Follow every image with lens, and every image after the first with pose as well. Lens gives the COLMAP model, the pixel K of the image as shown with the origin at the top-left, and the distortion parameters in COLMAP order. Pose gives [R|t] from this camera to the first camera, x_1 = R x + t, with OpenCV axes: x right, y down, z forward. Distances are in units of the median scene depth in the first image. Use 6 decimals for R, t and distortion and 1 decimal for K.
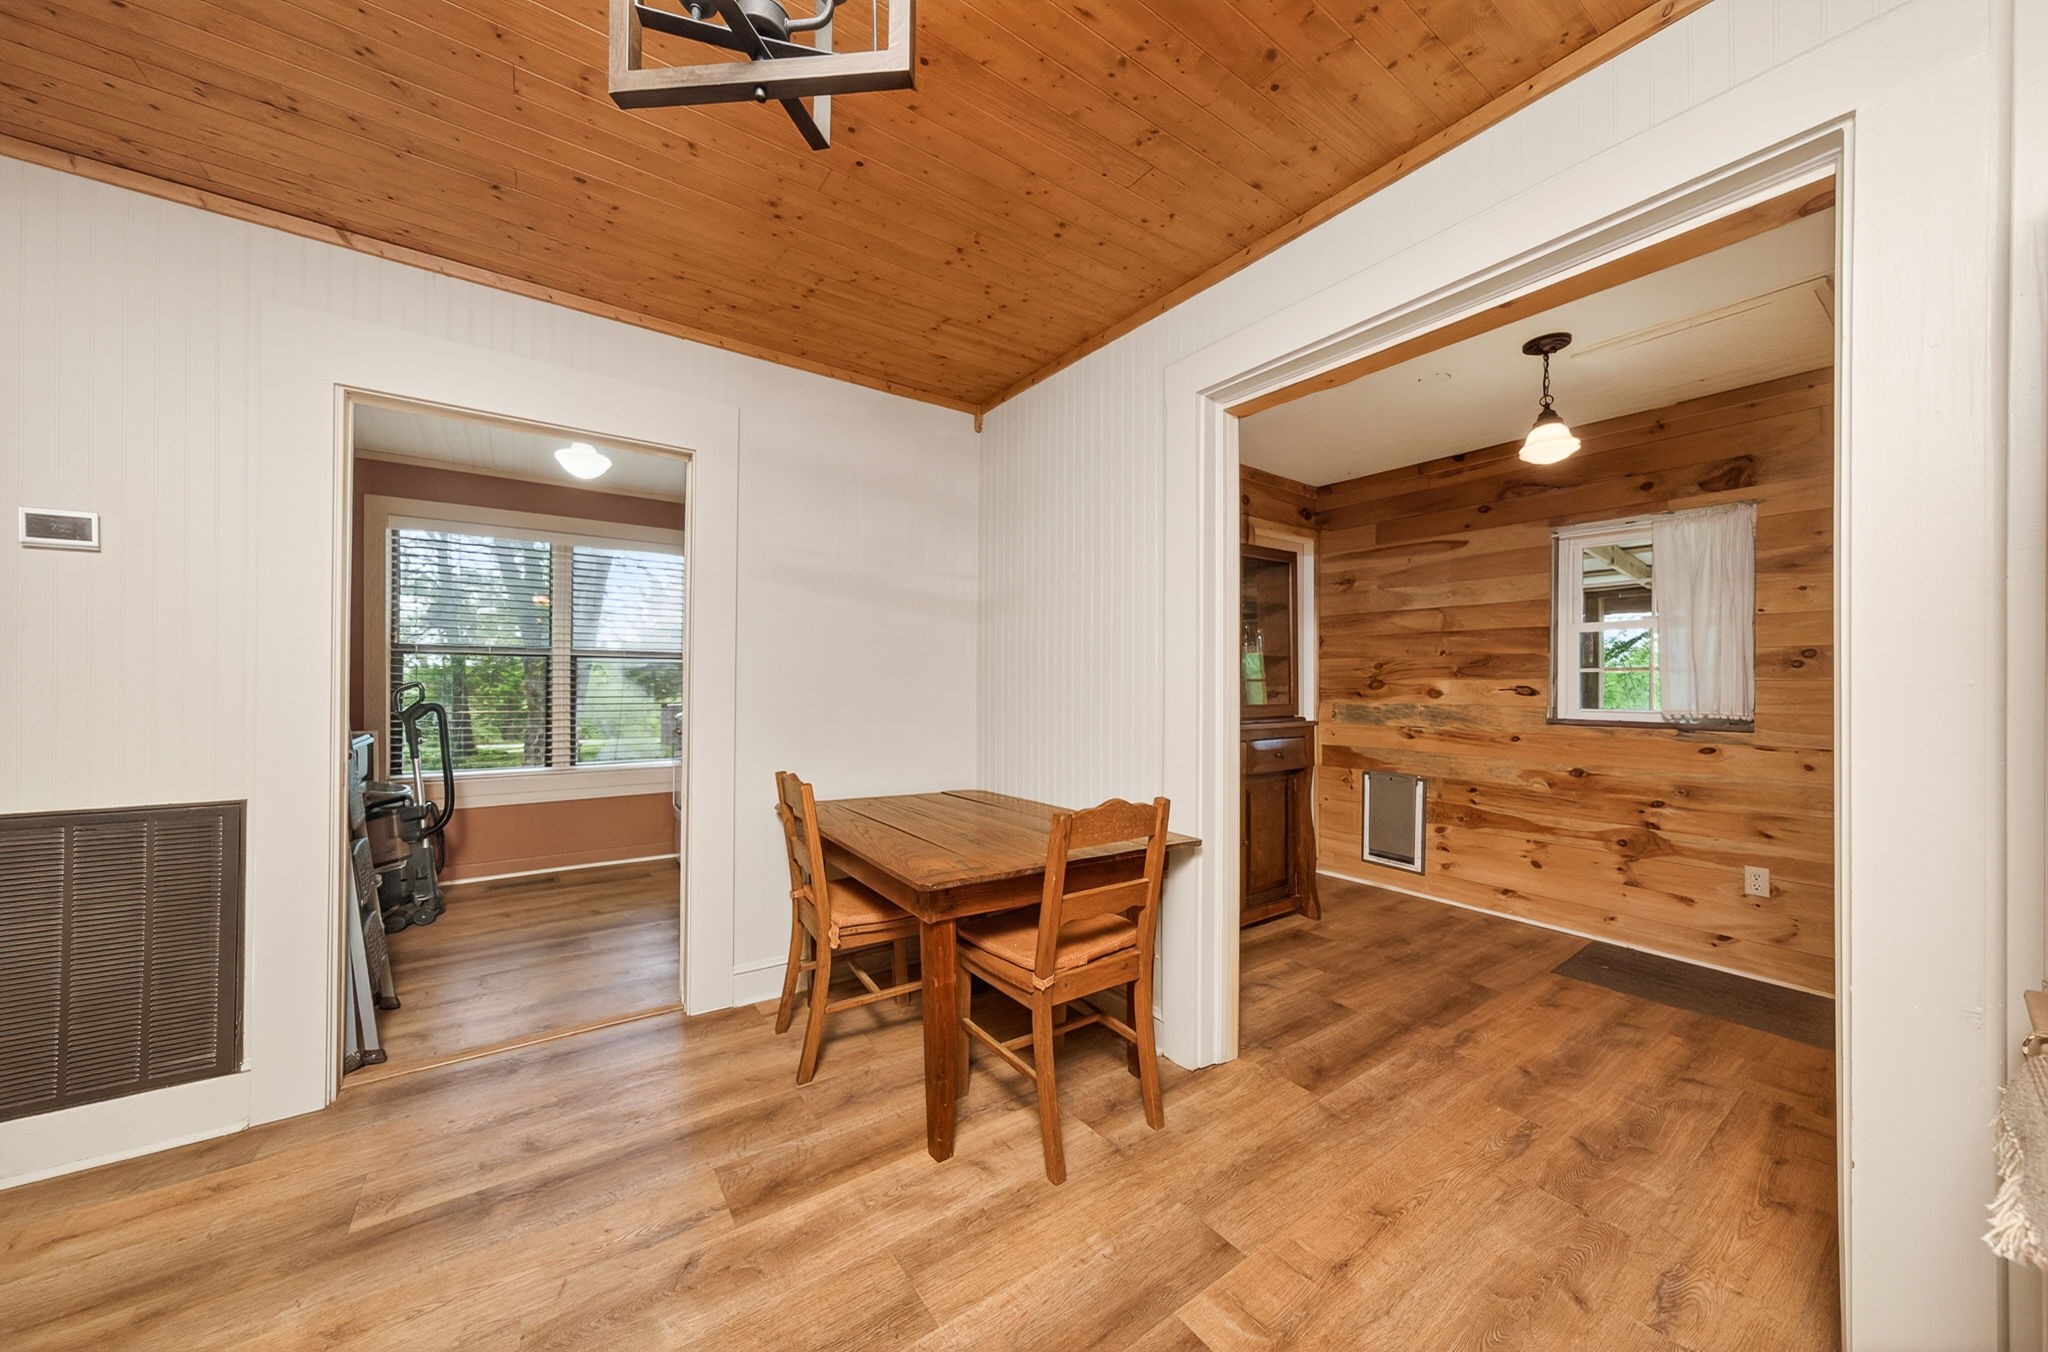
lens RADIAL K [[708.5, 0, 1026.5], [0, 708.5, 678.2], [0, 0, 1]] dist [0.000320, -0.000009]
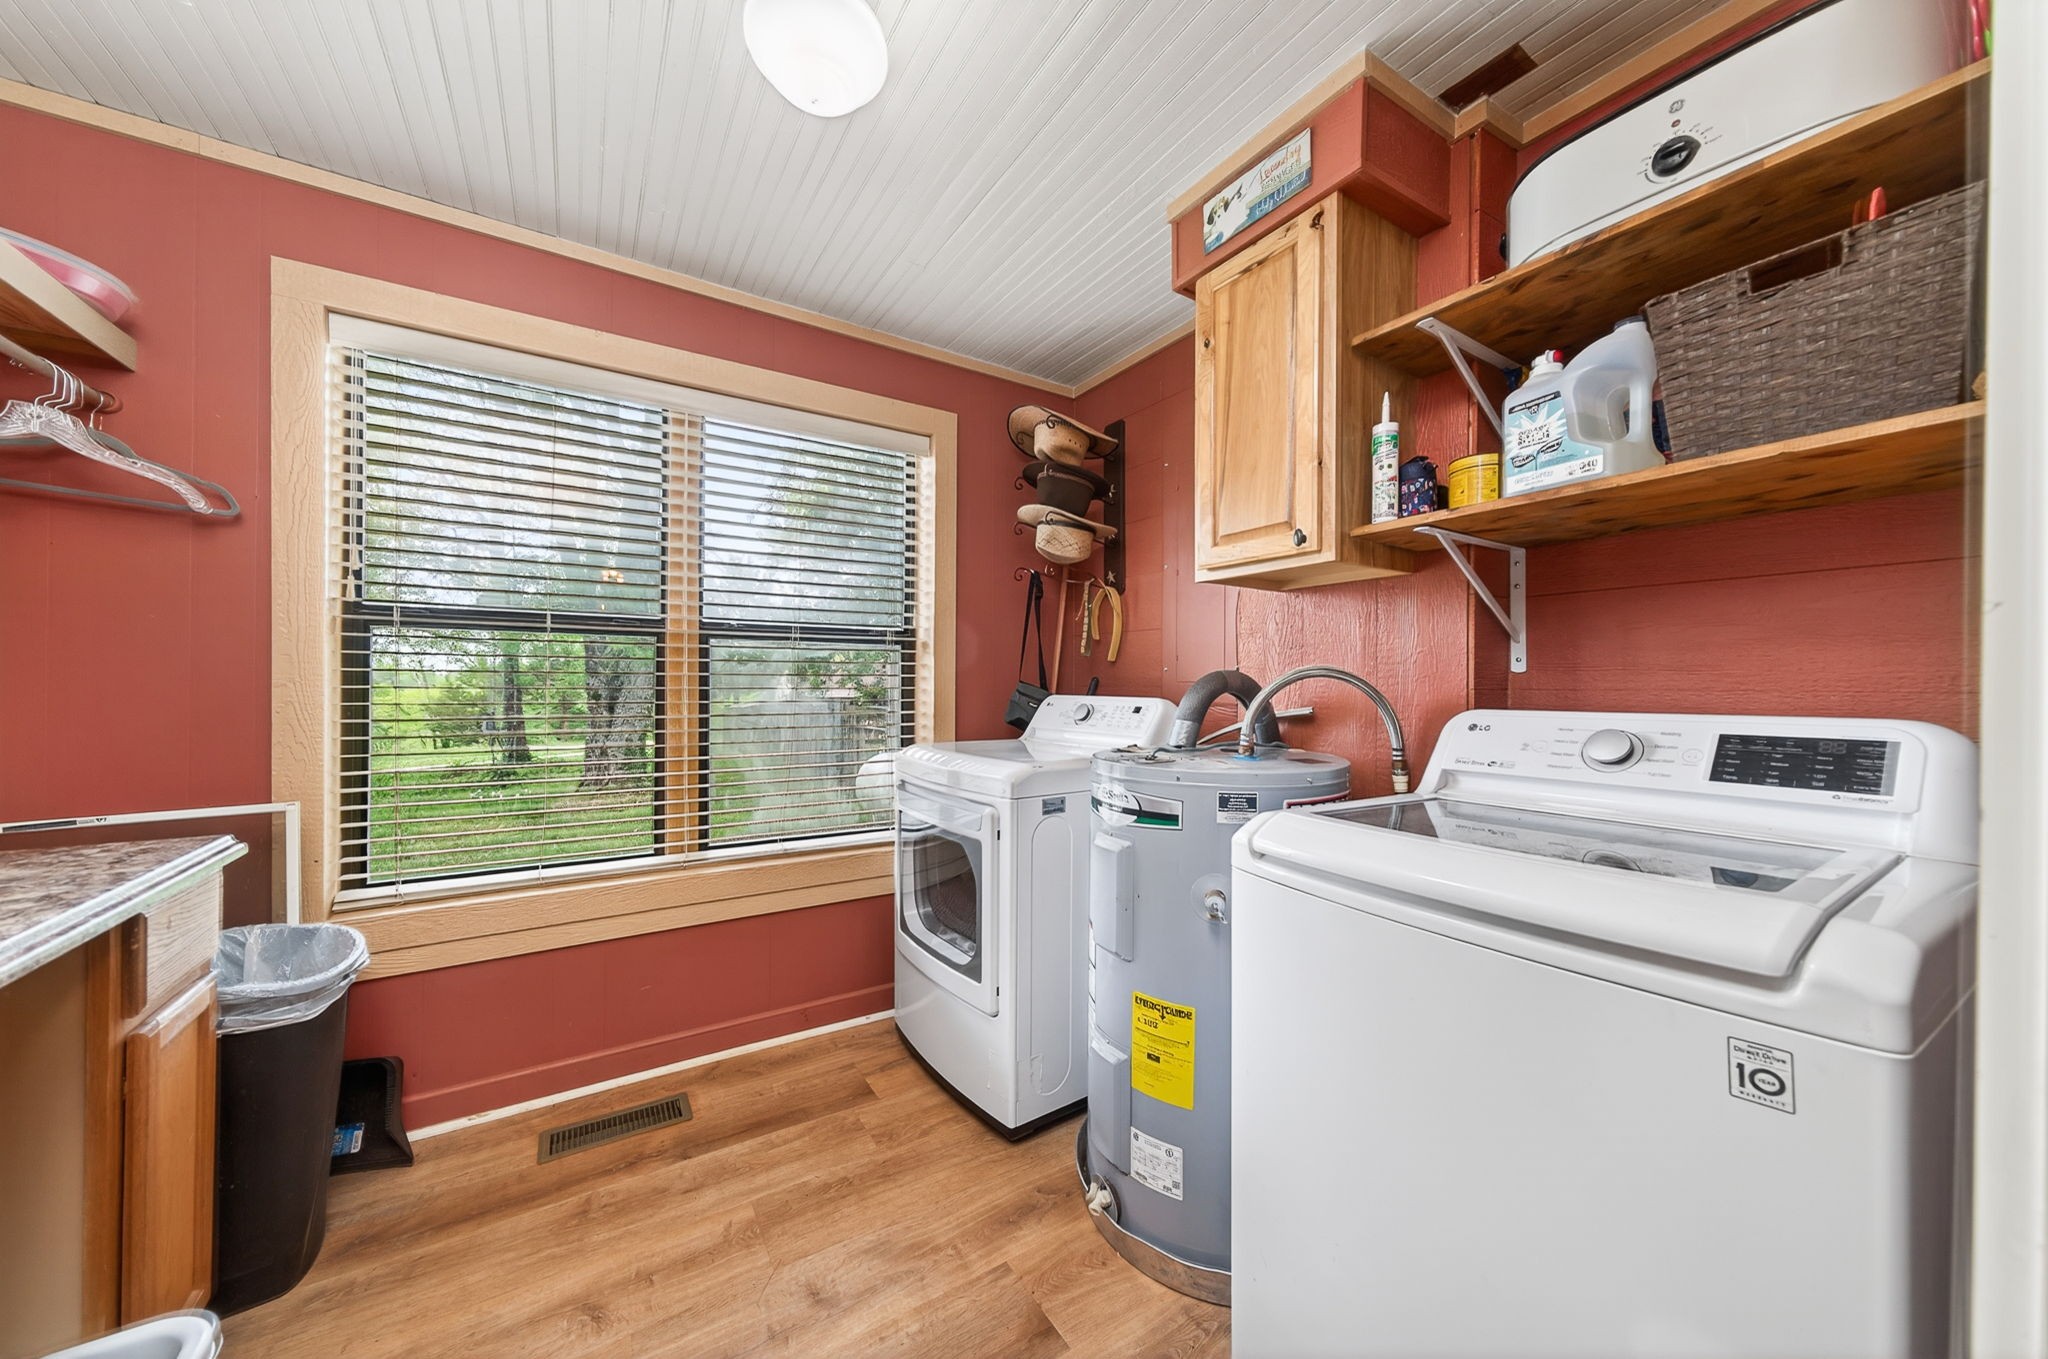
lens RADIAL K [[700.3, 0, 1019.9], [0, 700.3, 682.3], [0, 0, 1]] dist [-0.000571, 0.000432]
pose [[0.998709, 0.003758, -0.050664, -0.394362], [-0.003425, 0.999972, 0.006666, -0.002381], [0.050688, -0.006484, 0.998694, 0.516475]]
